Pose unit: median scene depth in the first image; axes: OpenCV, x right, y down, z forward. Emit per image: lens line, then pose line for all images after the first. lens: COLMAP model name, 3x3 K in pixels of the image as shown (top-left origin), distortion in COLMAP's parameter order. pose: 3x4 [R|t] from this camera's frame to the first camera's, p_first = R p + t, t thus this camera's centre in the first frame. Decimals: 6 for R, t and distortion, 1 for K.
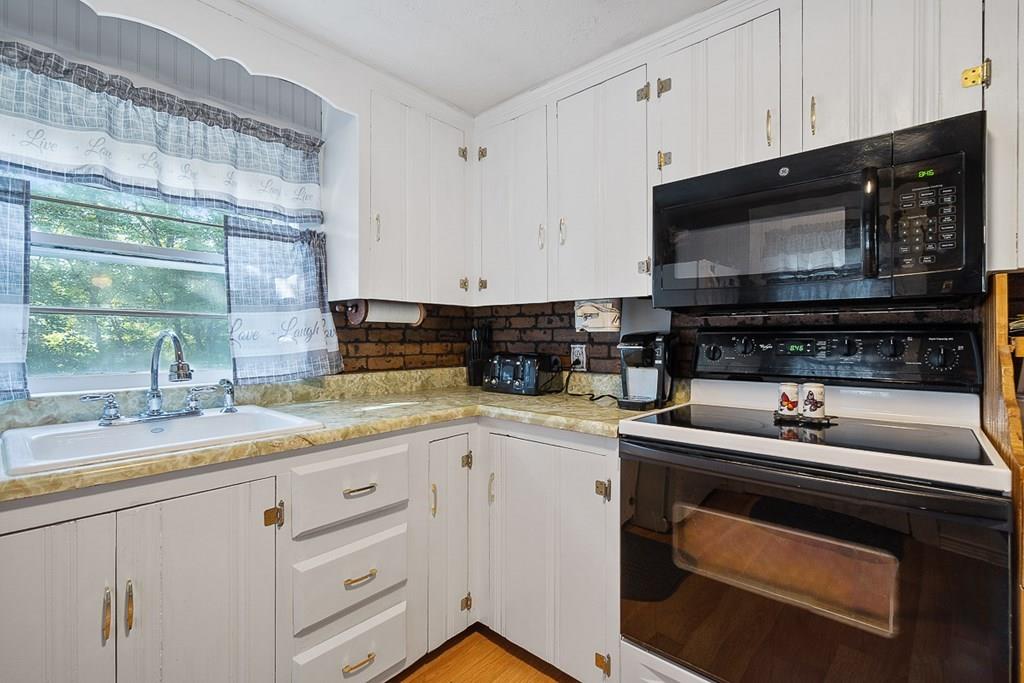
lens RADIAL K [[461.7, 0, 494.0], [0, 461.7, 337.9], [0, 0, 1]] dist [0.000897, -0.000490]
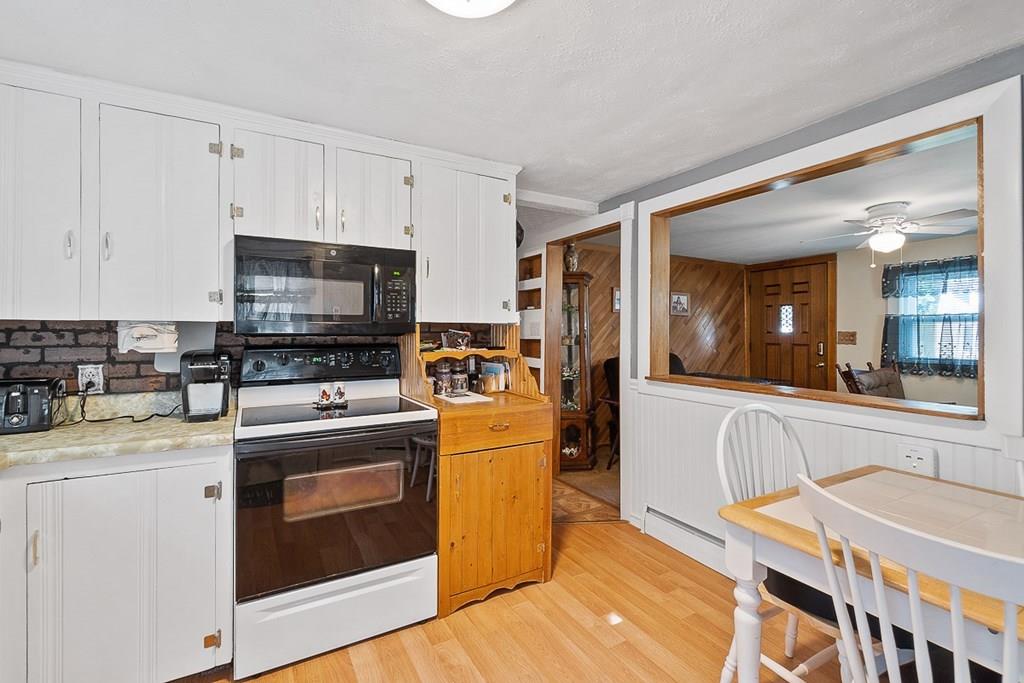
lens RADIAL K [[461.7, 0, 495.7], [0, 461.7, 328.1], [0, 0, 1]] dist [0.000897, -0.000490]
pose [[0.325889, 0.004729, 0.945396, -0.540803], [0.003684, 0.999974, -0.006272, -0.063743], [-0.945401, 0.005527, 0.325863, -0.047863]]
